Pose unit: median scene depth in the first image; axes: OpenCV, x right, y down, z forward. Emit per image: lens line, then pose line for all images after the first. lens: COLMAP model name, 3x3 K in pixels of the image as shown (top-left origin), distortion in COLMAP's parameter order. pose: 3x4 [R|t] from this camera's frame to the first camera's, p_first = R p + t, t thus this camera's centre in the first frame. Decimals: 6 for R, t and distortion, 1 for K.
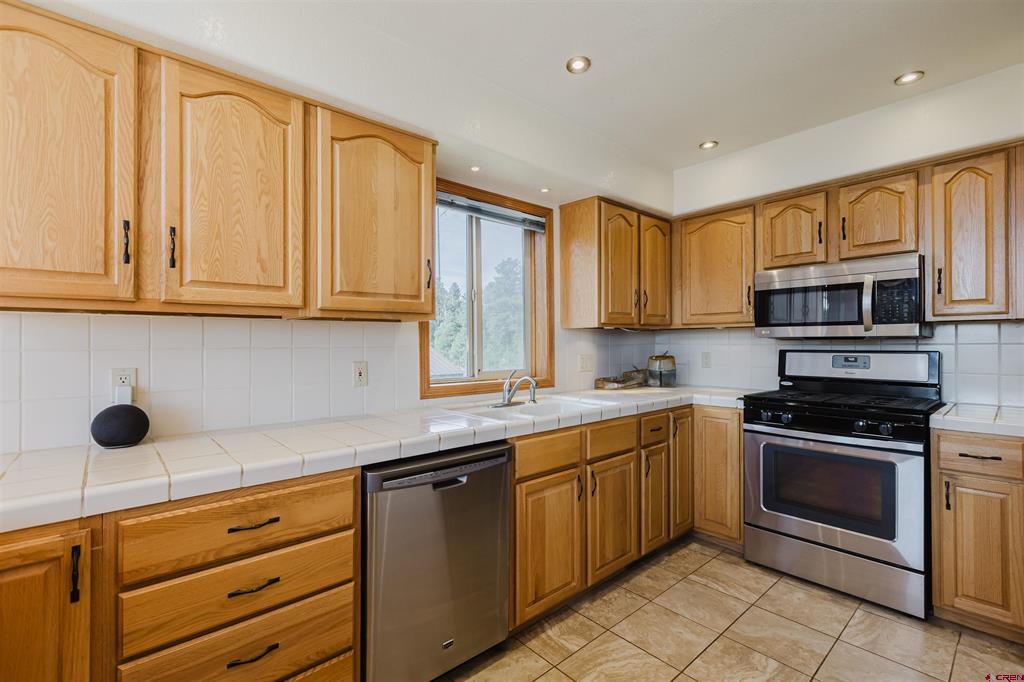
lens RADIAL K [[458.2, 0, 506.3], [0, 458.2, 337.6], [0, 0, 1]] dist [0.001255, -0.000136]
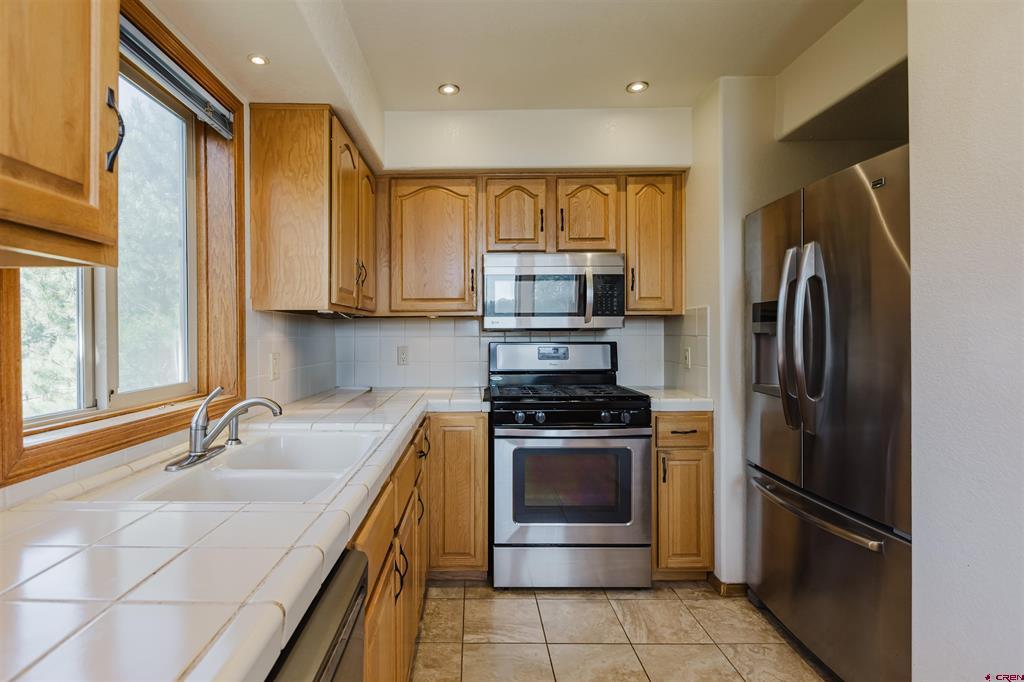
lens RADIAL K [[499.7, 0, 467.8], [0, 499.7, 334.6], [0, 0, 1]] dist [-0.005491, -0.000144]
pose [[0.669754, 0.002231, 0.742580, -0.211053], [-0.006629, 0.999974, 0.002974, 0.009998], [-0.742554, -0.006914, 0.669751, 0.430795]]
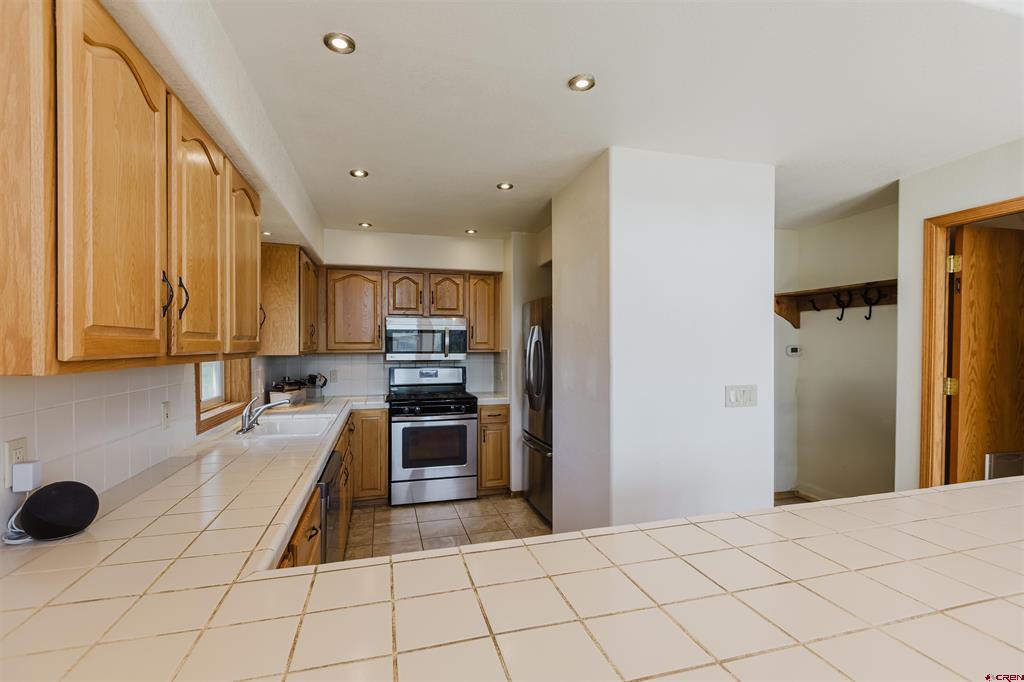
lens RADIAL K [[461.7, 0, 509.9], [0, 461.7, 350.6], [0, 0, 1]] dist [0.004718, 0.000685]
pose [[0.436332, -0.002715, 0.899782, -0.725357], [-0.009418, 0.999927, 0.007584, -0.054109], [-0.899737, -0.011783, 0.436274, -0.029903]]
